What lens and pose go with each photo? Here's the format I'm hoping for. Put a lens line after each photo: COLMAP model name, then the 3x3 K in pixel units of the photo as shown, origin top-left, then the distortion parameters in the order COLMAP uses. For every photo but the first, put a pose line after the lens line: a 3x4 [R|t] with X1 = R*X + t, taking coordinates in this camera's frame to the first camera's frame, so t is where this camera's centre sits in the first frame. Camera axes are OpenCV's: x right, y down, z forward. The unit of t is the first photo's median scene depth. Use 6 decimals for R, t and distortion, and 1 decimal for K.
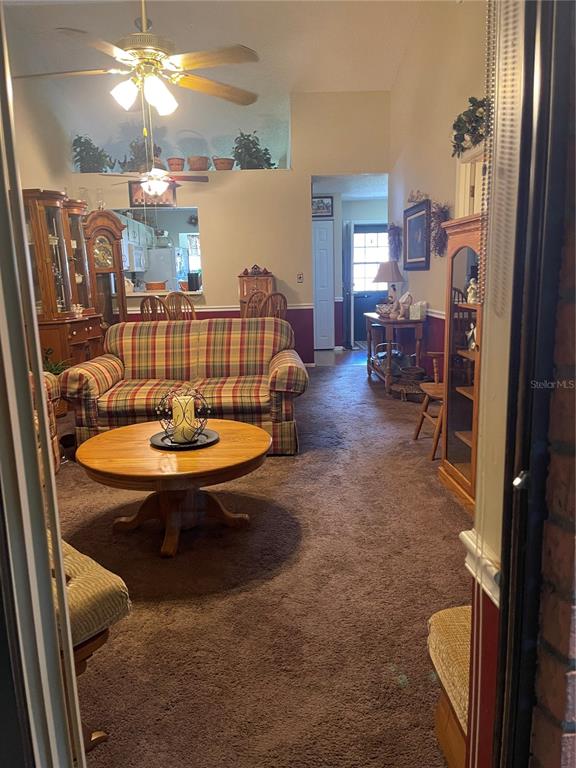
lens RADIAL K [[581.0, 0, 283.5], [0, 581.0, 385.5], [0, 0, 1]] dist [0.059426, -0.085285]
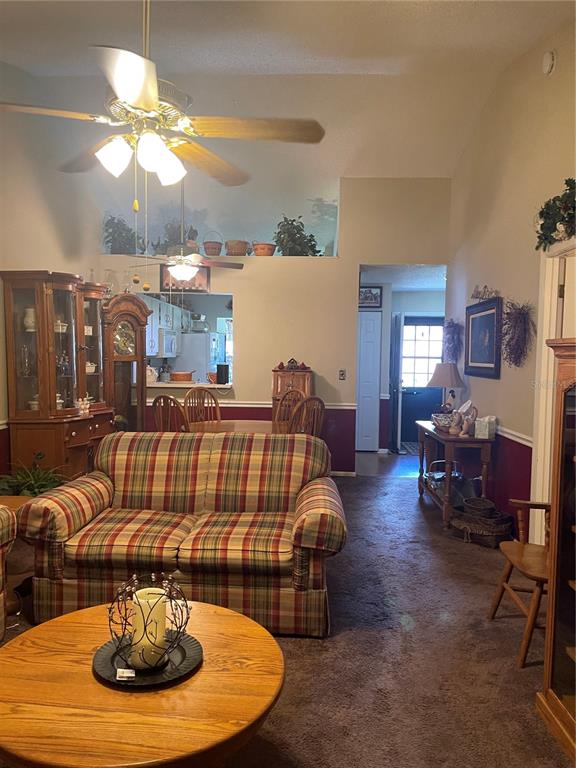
lens RADIAL K [[581.0, 0, 284.5], [0, 581.0, 380.3], [0, 0, 1]] dist [0.059426, -0.085285]
pose [[0.996389, 0.046388, -0.071117, 0.005855], [-0.055973, 0.988663, -0.139327, -0.067841], [0.063848, 0.142804, 0.987689, 0.174427]]
